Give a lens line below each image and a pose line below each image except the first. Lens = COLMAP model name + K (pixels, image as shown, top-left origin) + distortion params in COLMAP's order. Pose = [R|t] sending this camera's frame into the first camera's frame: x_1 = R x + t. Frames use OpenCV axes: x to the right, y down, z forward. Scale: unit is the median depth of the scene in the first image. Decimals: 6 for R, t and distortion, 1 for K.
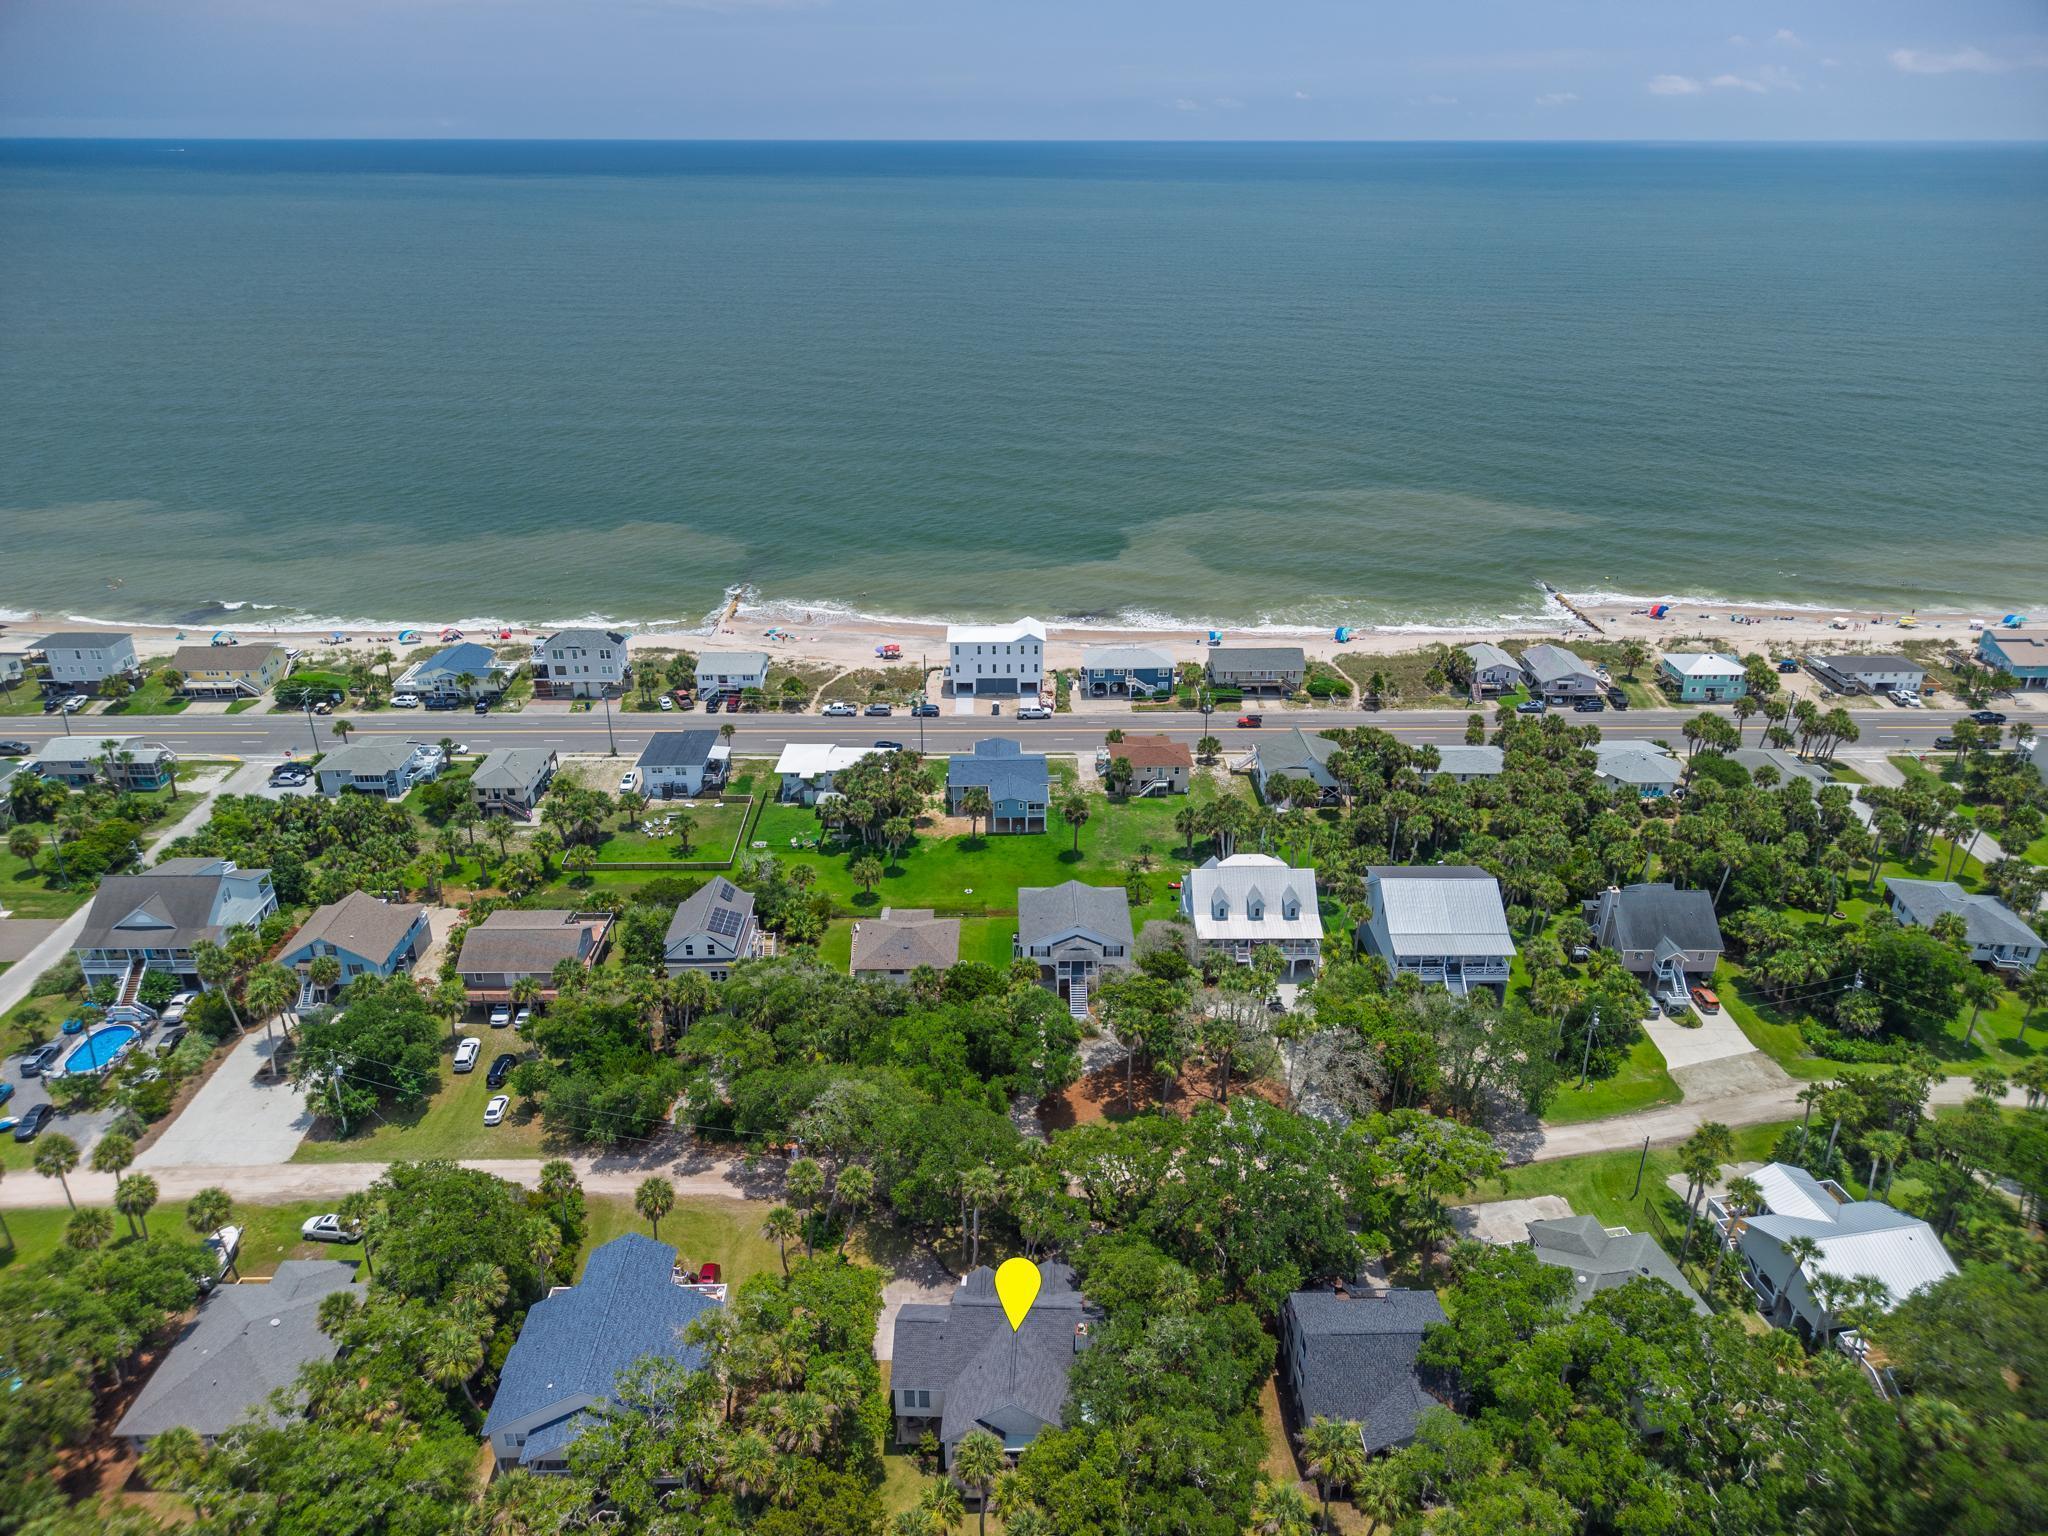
lens RADIAL K [[1333.0, 0, 1021.4], [0, 1333.0, 837.9], [0, 0, 1]] dist [0.065472, -0.055922]
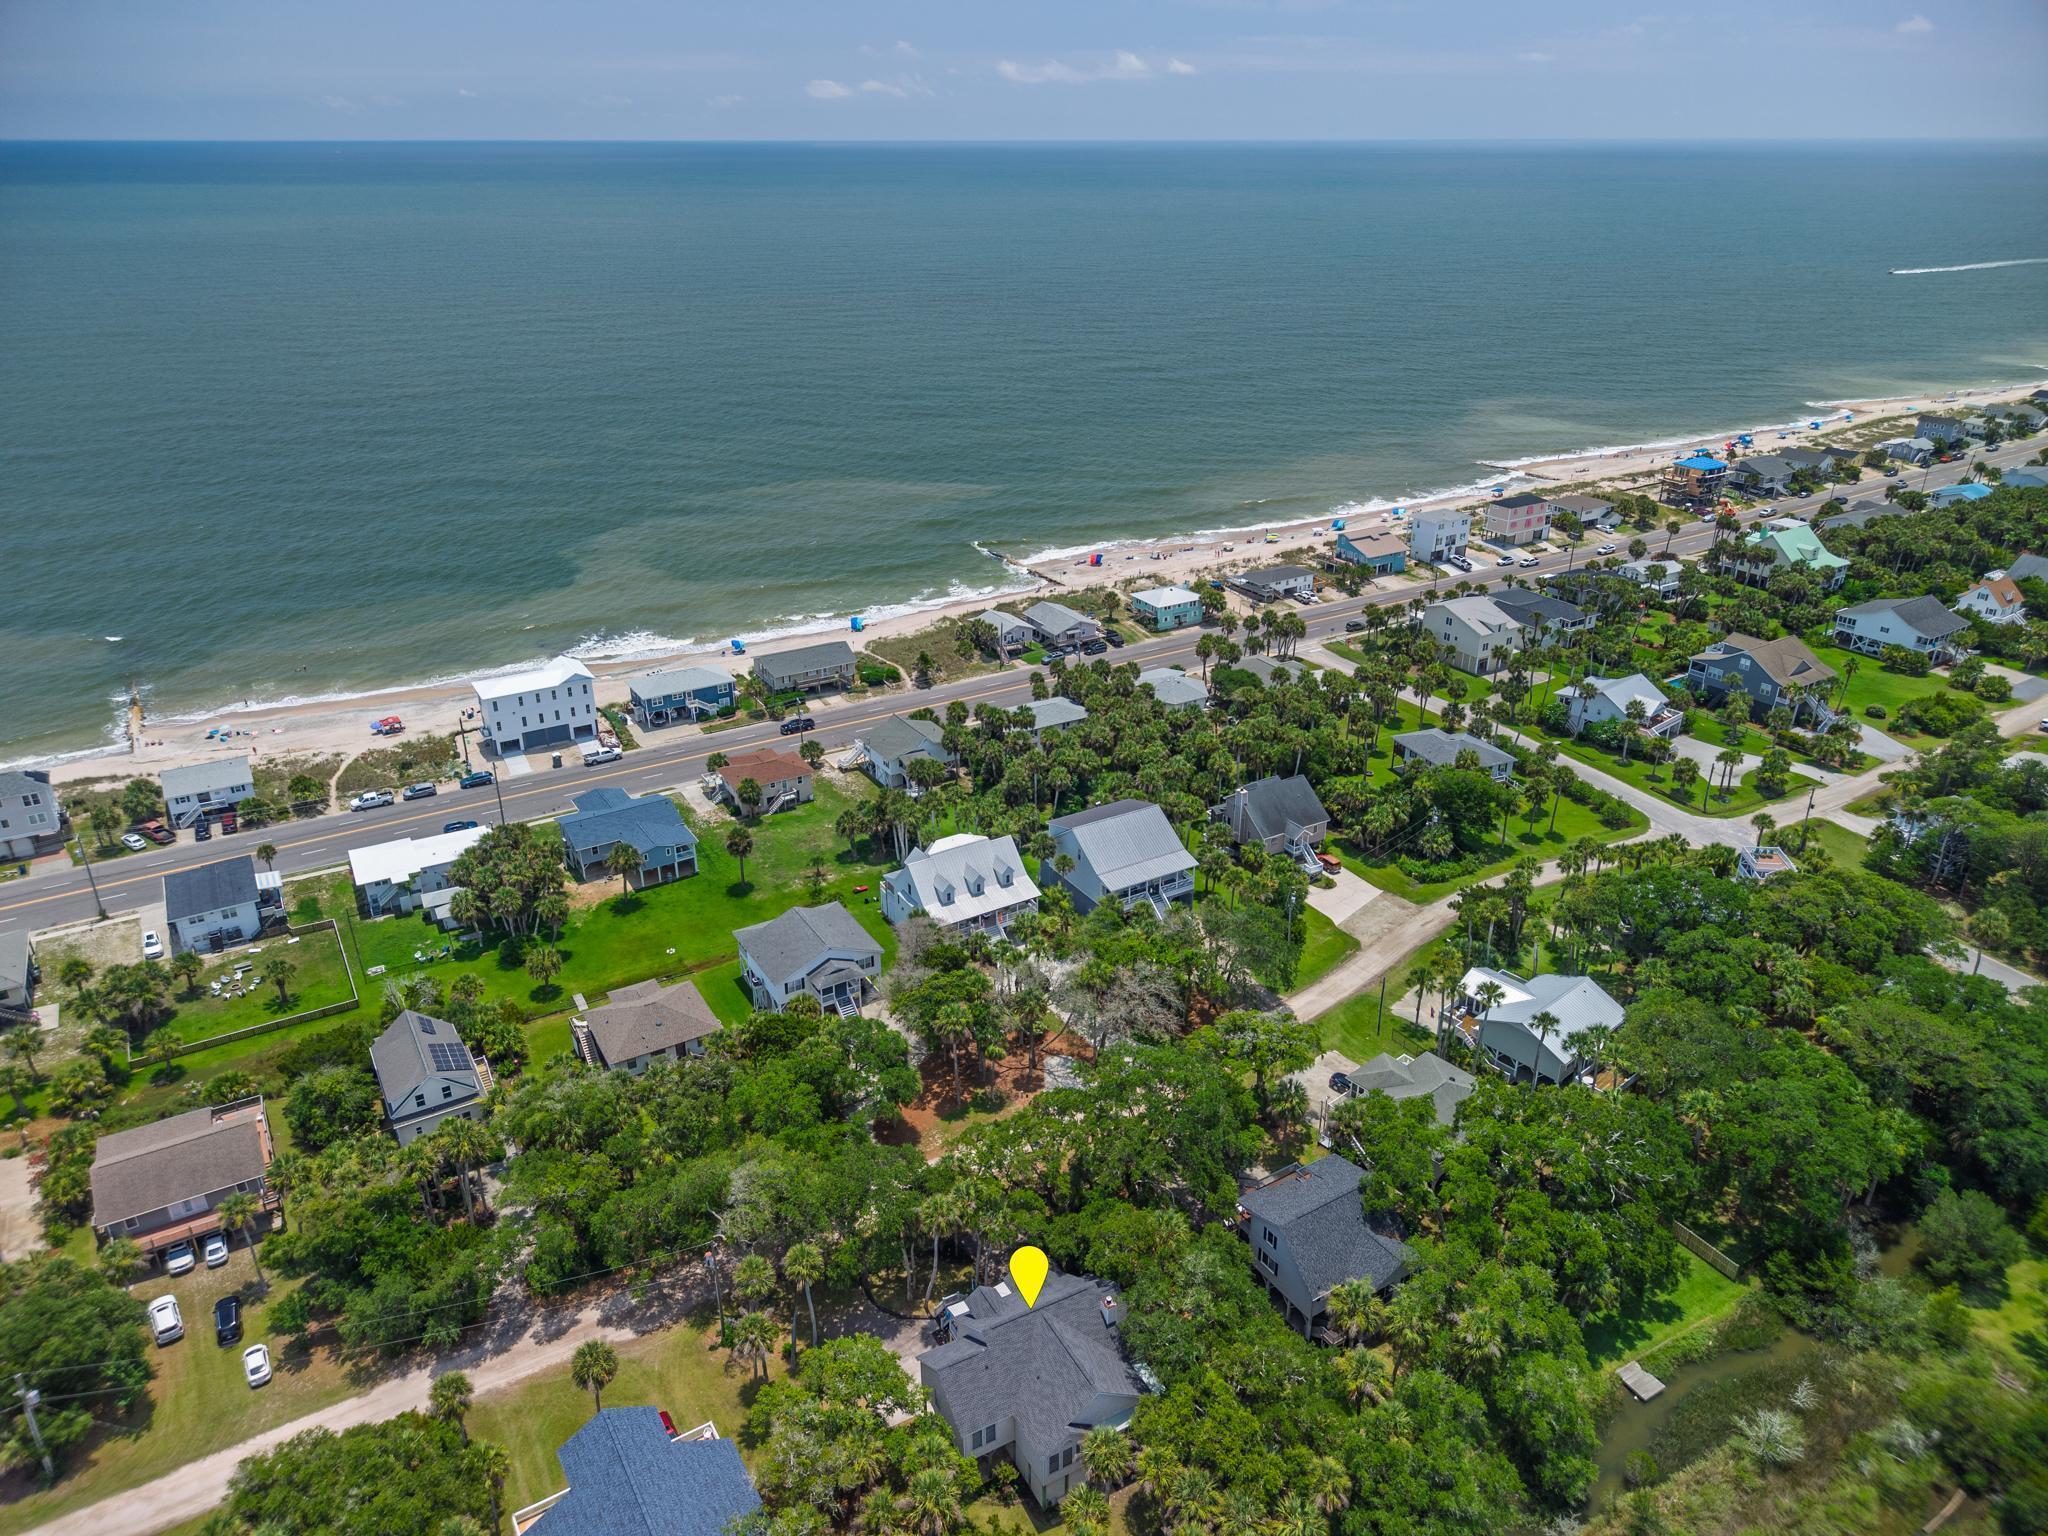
lens RADIAL K [[1333.0, 0, 1021.4], [0, 1333.0, 837.9], [0, 0, 1]] dist [0.065472, -0.055922]
pose [[0.866137, -0.238171, 0.439409, -0.178059], [0.238227, 0.969596, 0.055967, -0.024060], [-0.439379, 0.056204, 0.896542, 0.041605]]
